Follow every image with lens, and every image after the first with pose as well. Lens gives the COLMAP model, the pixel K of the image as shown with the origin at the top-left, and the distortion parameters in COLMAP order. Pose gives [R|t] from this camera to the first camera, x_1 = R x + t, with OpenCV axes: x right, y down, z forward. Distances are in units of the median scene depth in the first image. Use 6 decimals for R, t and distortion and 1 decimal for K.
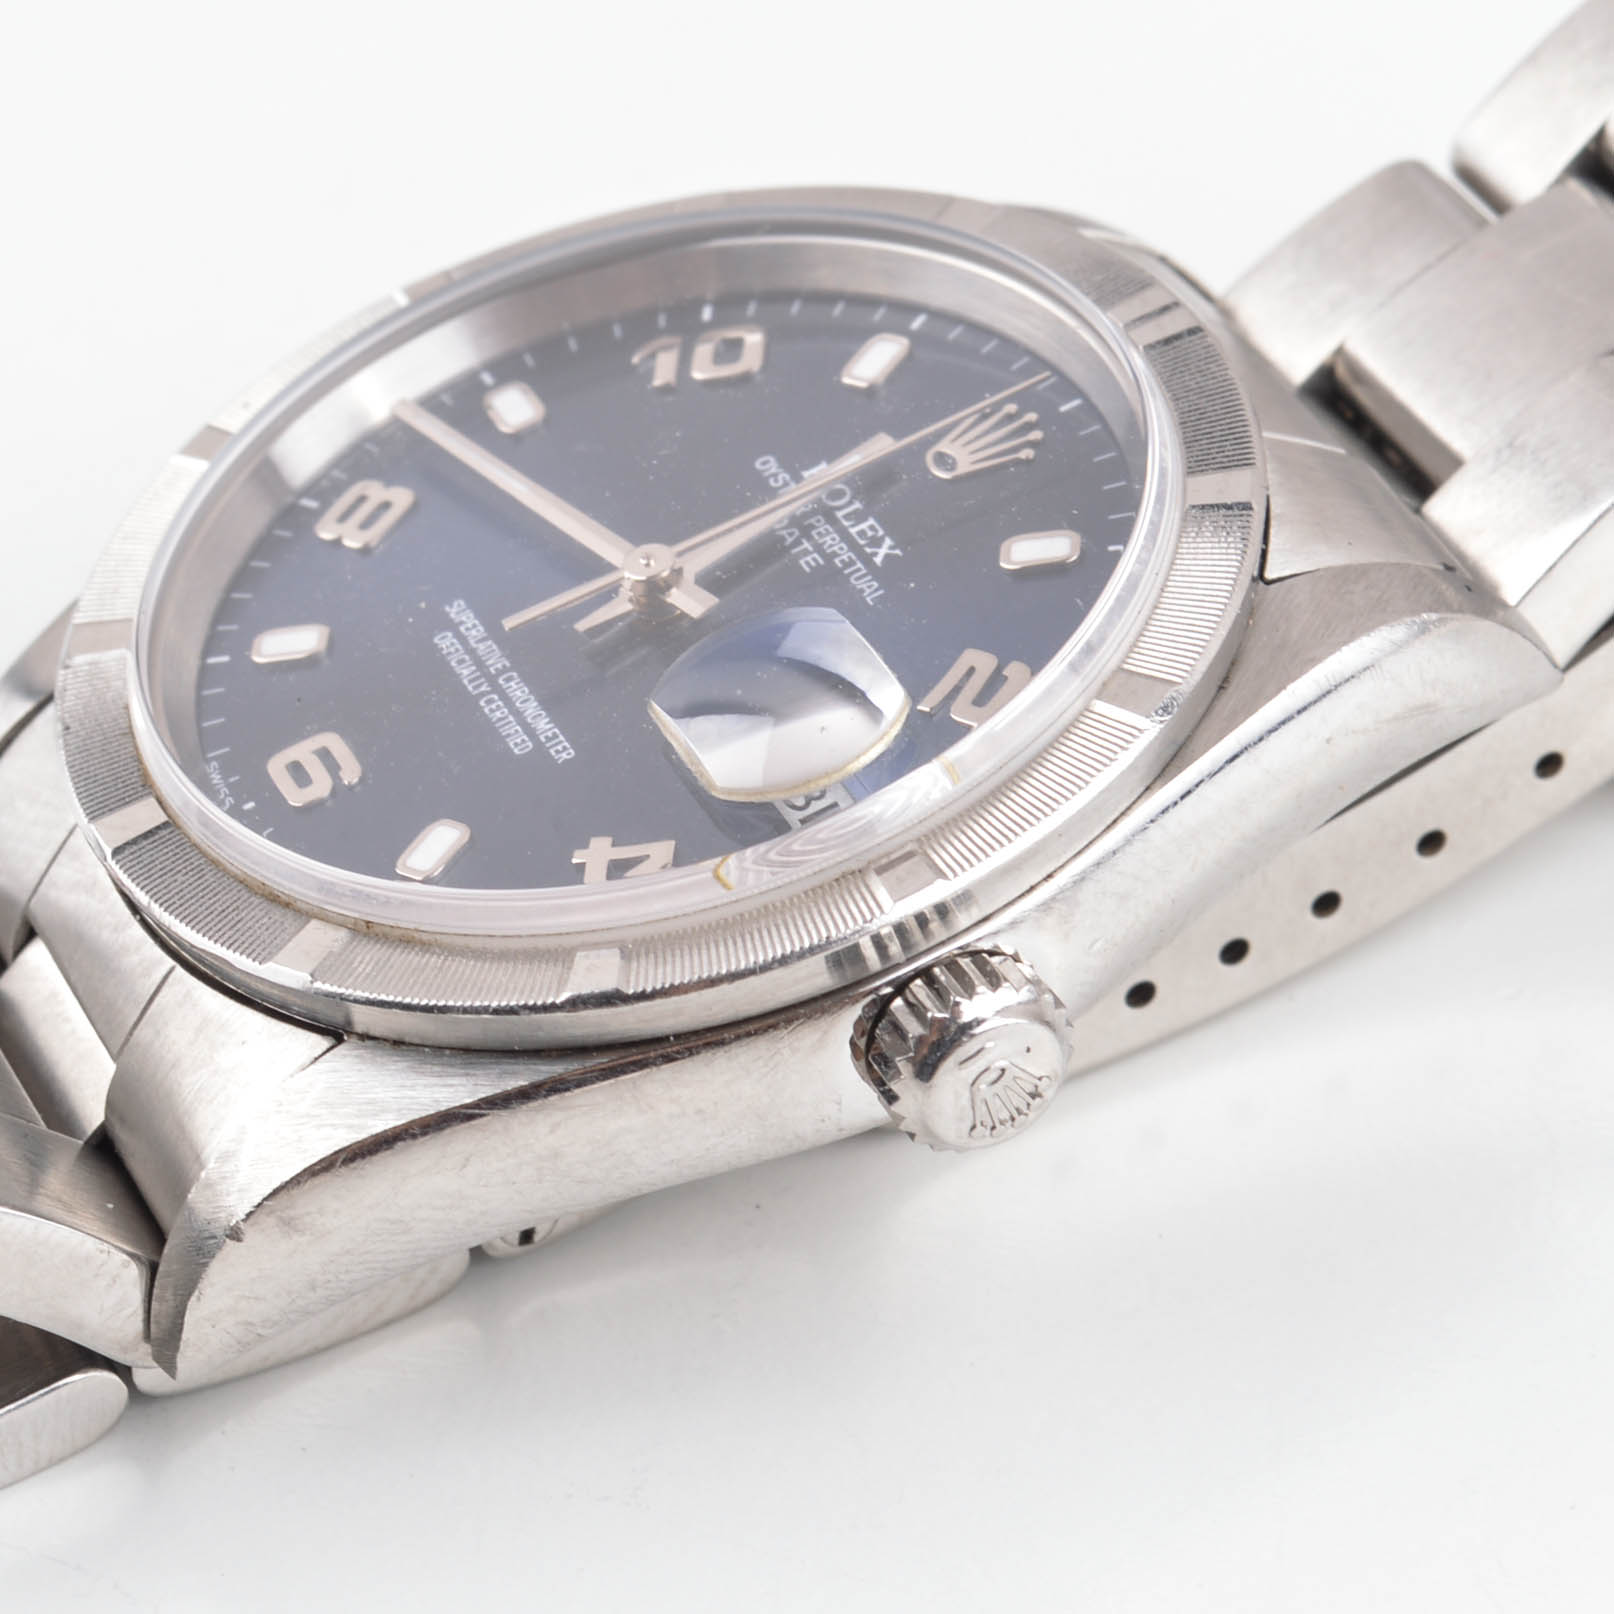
lens RADIAL K [[6764.9, 0, 803.7], [0, 6764.9, 808.7], [0, 0, 1]] dist [0.100328, 0.000000]
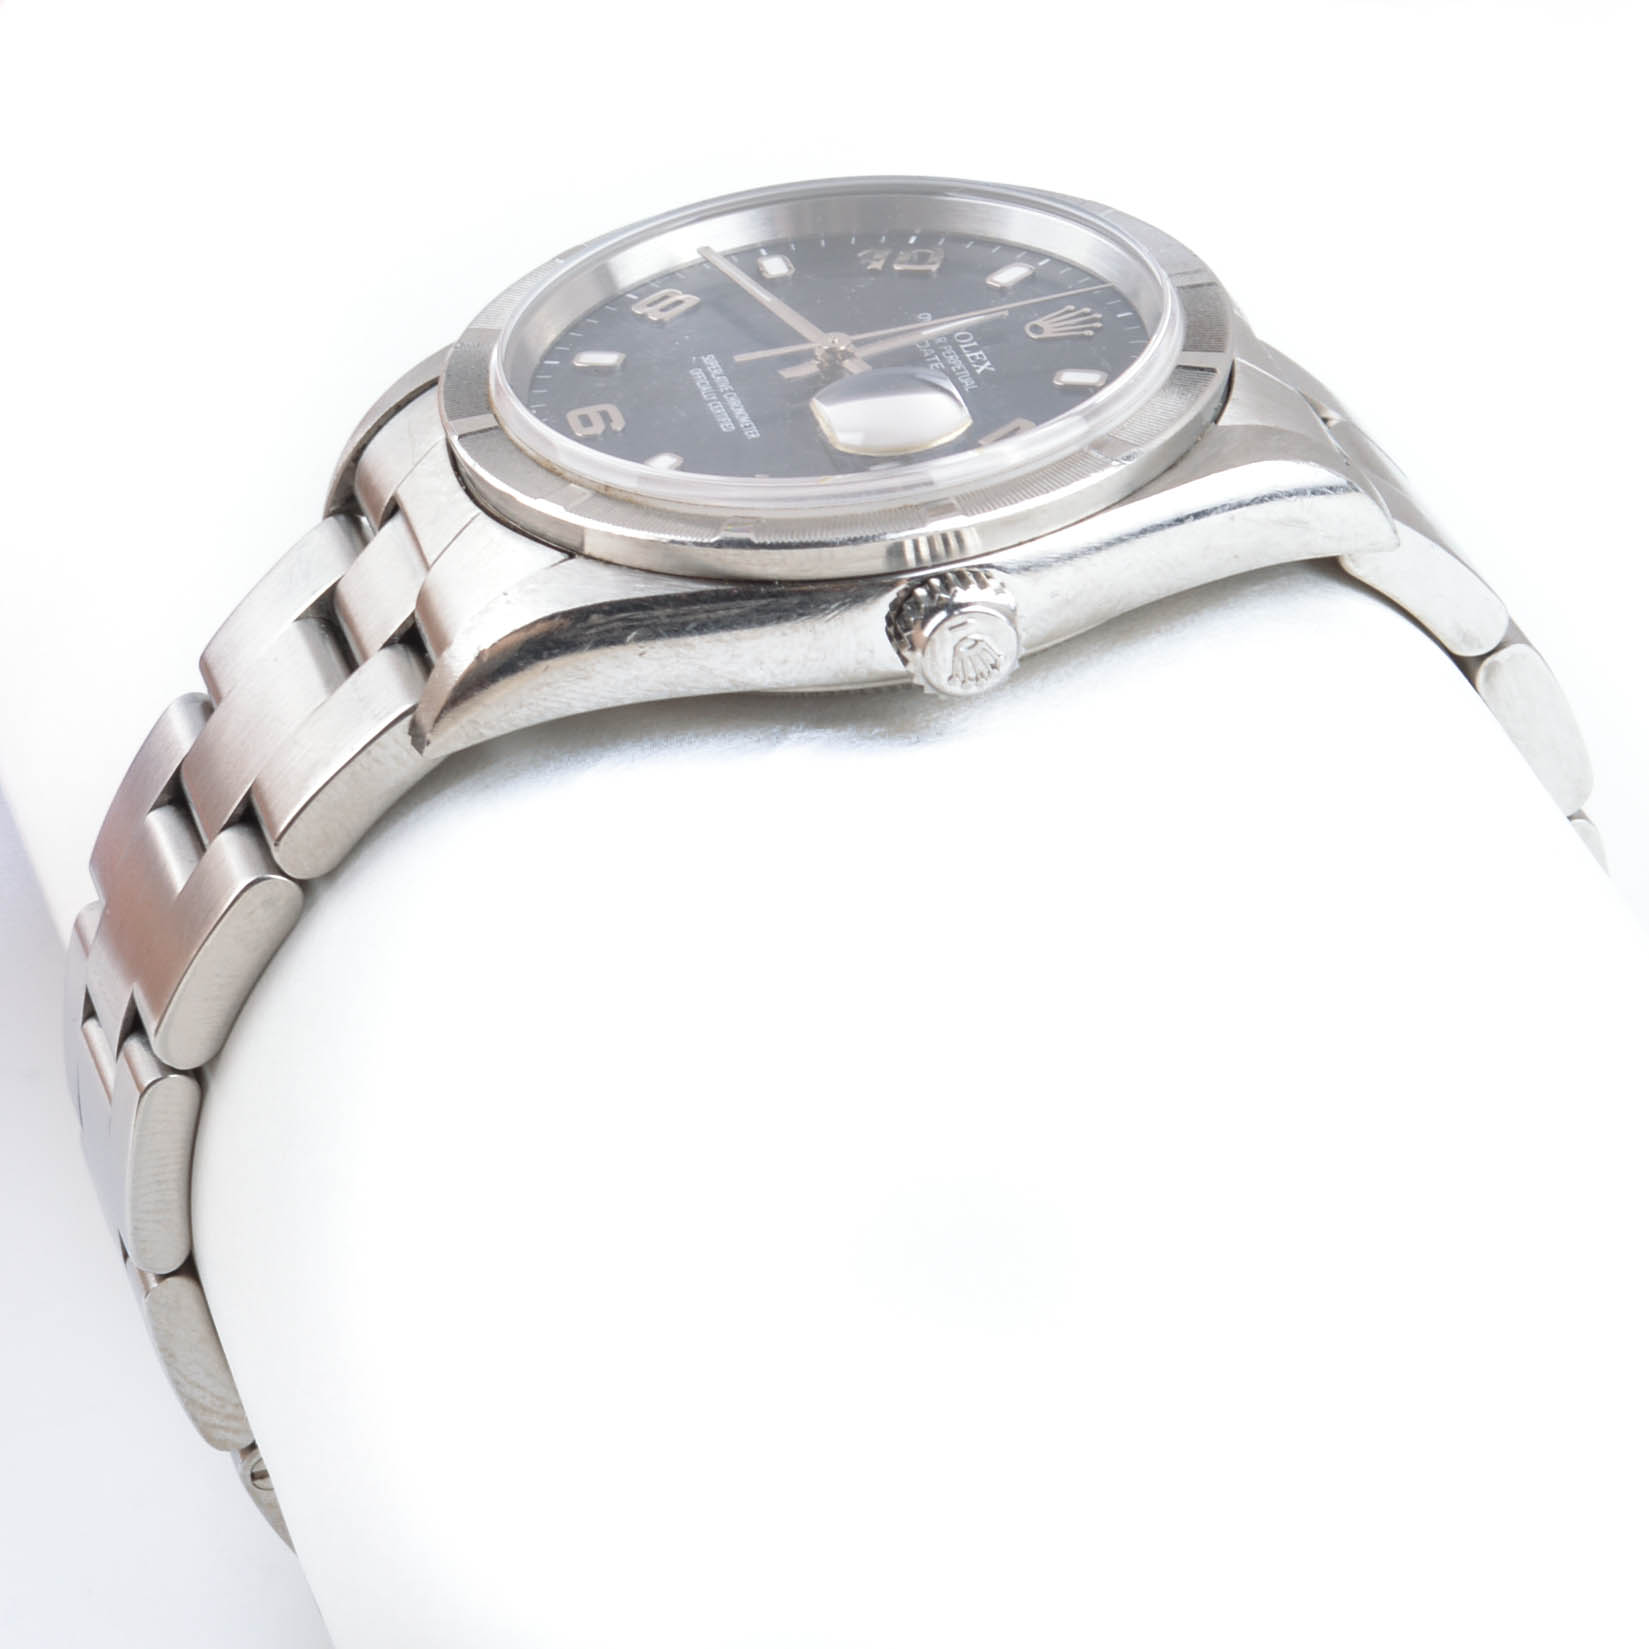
lens RADIAL K [[6911.6, 0, 827.0], [0, 6911.6, 823.7], [0, 0, 1]] dist [0.100328, 0.000000]
pose [[0.975348, 0.207464, -0.075196, 0.117974], [-0.216841, 0.964270, -0.152194, 0.312571], [0.040935, 0.164748, 0.985486, -0.548912]]
